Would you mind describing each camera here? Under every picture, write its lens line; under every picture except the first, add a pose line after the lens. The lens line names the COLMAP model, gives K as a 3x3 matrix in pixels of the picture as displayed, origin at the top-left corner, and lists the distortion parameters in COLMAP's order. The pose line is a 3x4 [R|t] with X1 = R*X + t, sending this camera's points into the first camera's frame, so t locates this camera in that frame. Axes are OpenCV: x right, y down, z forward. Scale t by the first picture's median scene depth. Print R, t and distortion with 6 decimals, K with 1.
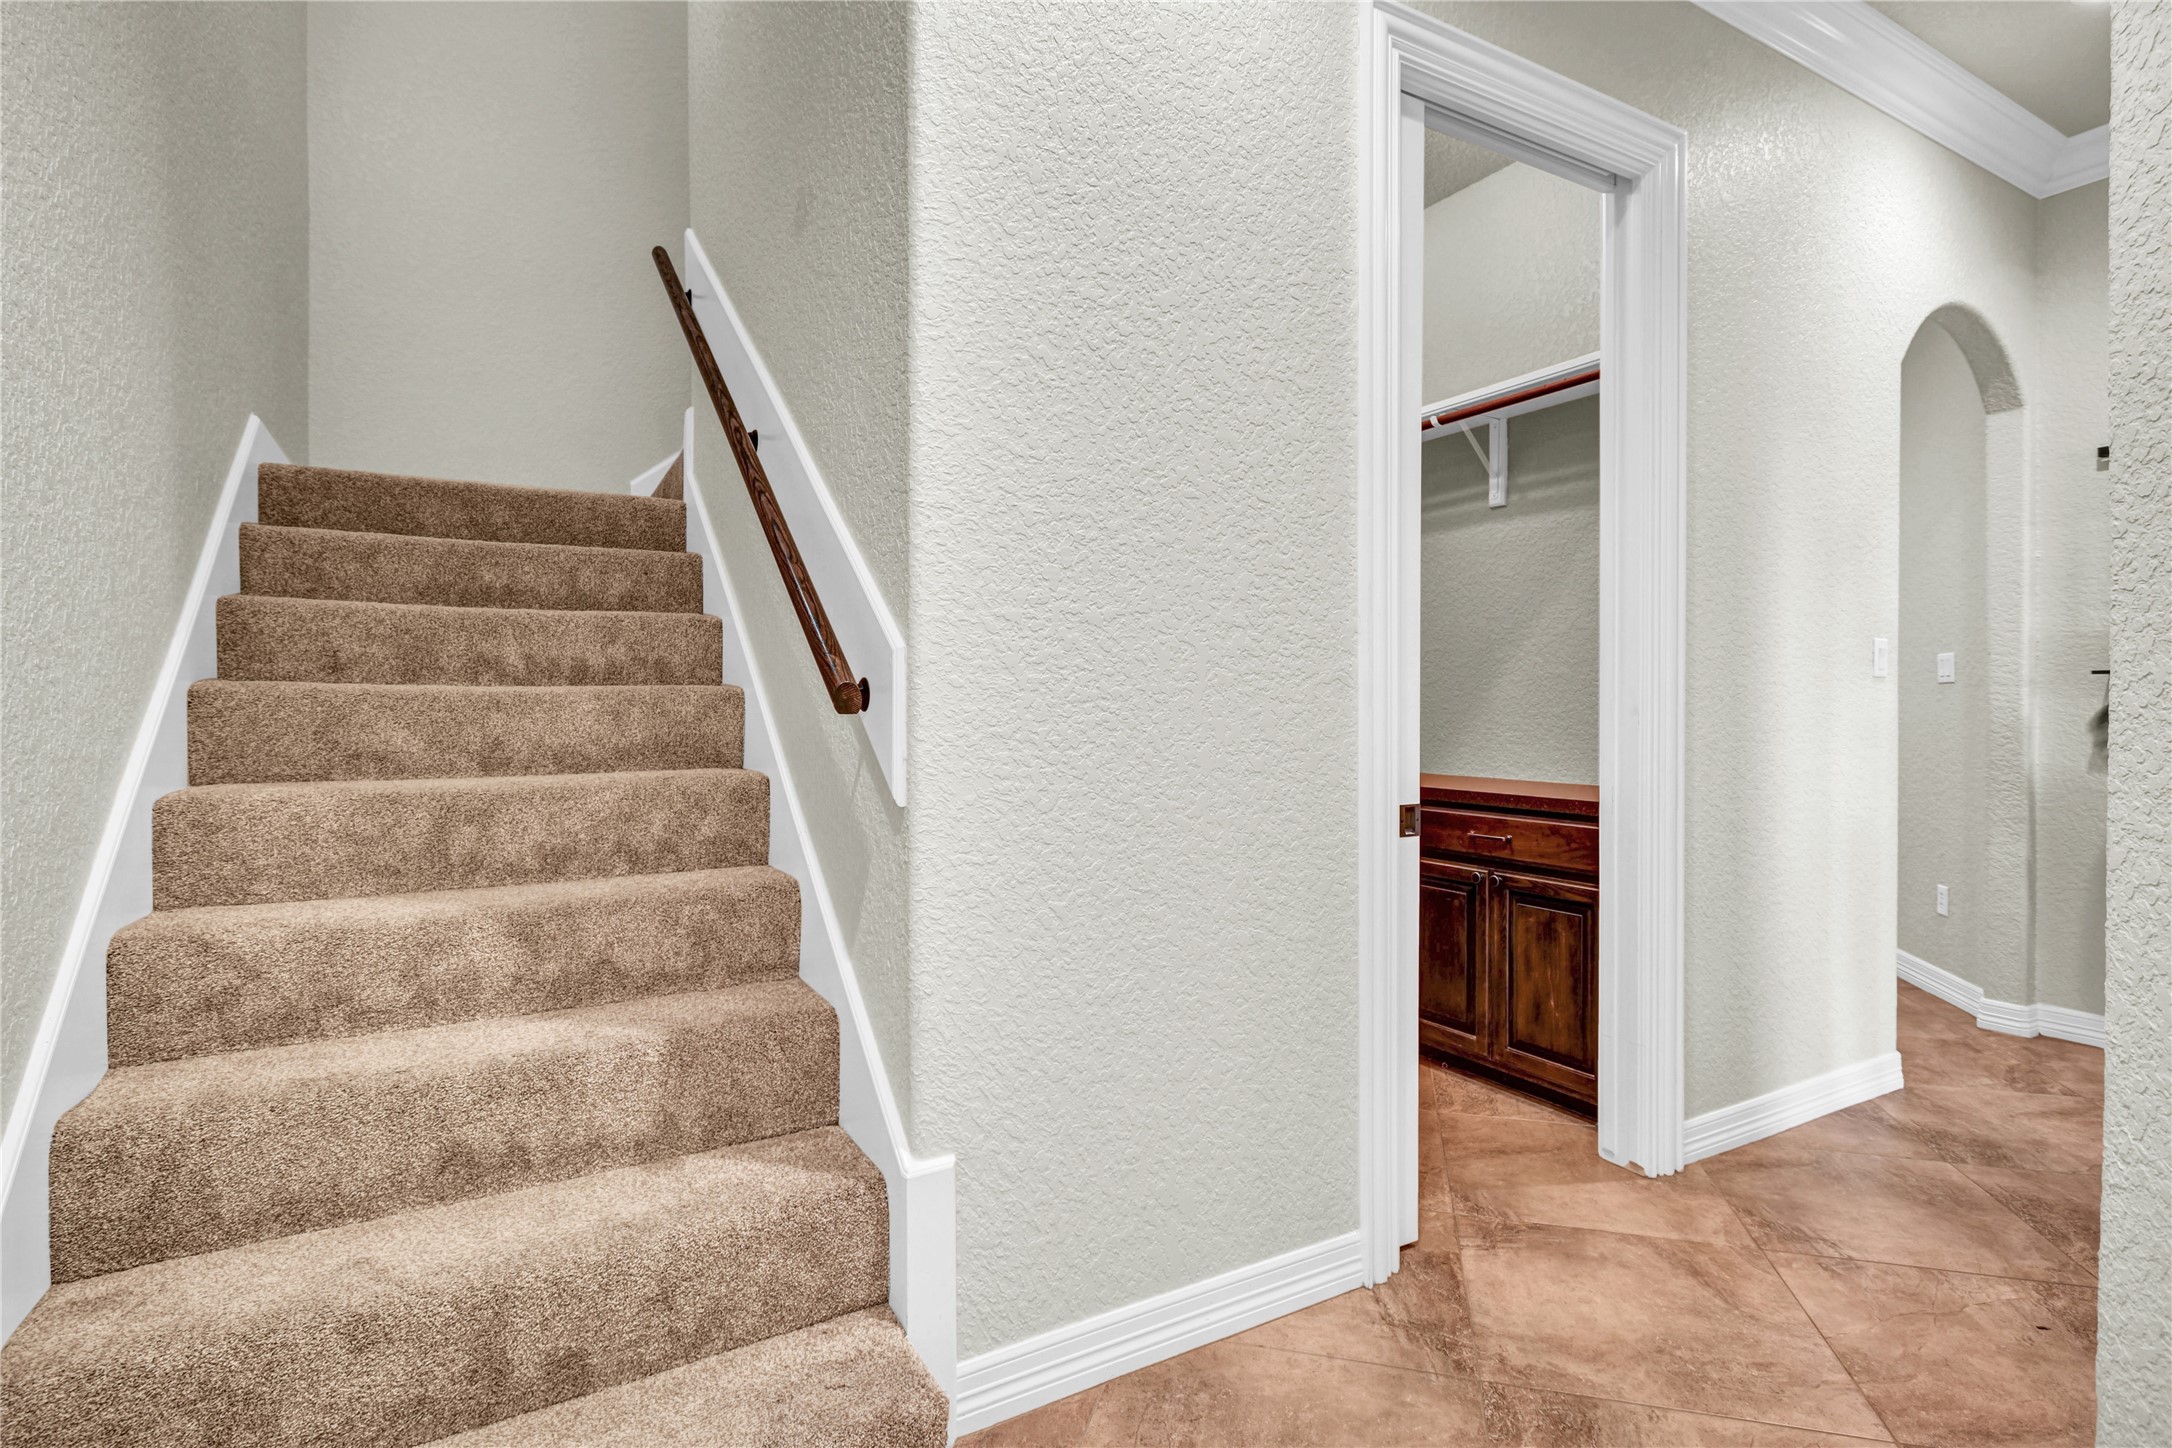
lens RADIAL K [[1041.1, 0, 1142.2], [0, 1041.1, 719.1], [0, 0, 1]] dist [0.004908, 0.000550]
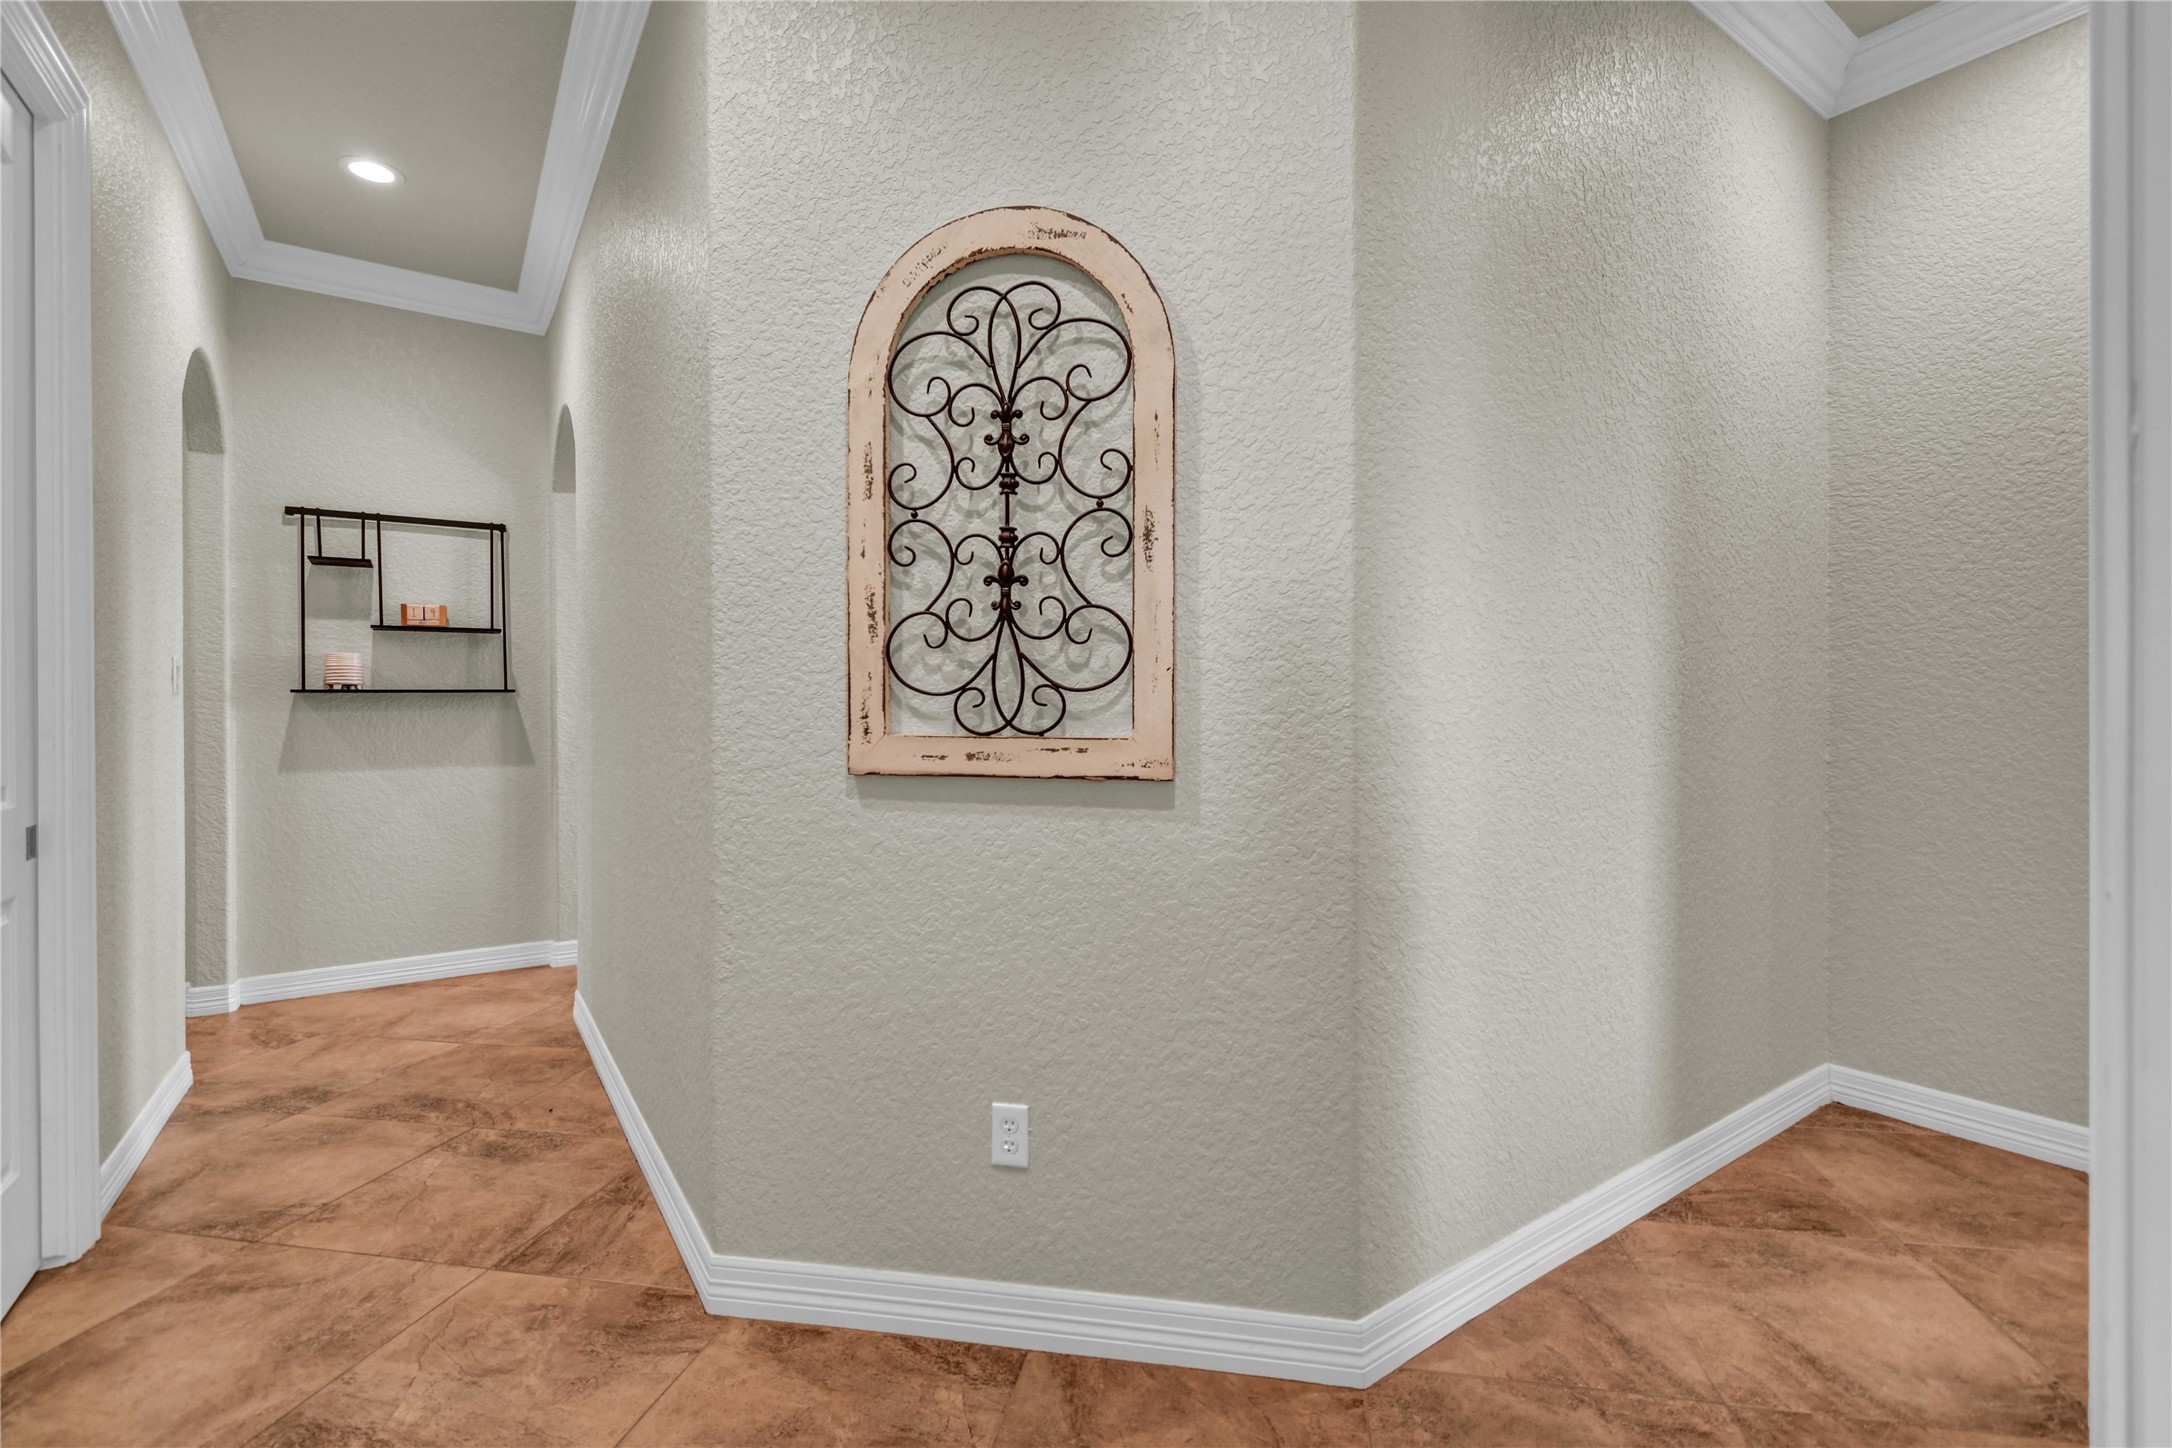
lens RADIAL K [[935.9, 0, 1090.0], [0, 935.9, 717.0], [0, 0, 1]] dist [0.003937, -0.000937]
pose [[-0.023518, -0.009805, 0.999675, -0.369168], [0.016198, 0.999817, 0.010188, -0.017969], [-0.999592, 0.016432, -0.023355, 0.171749]]
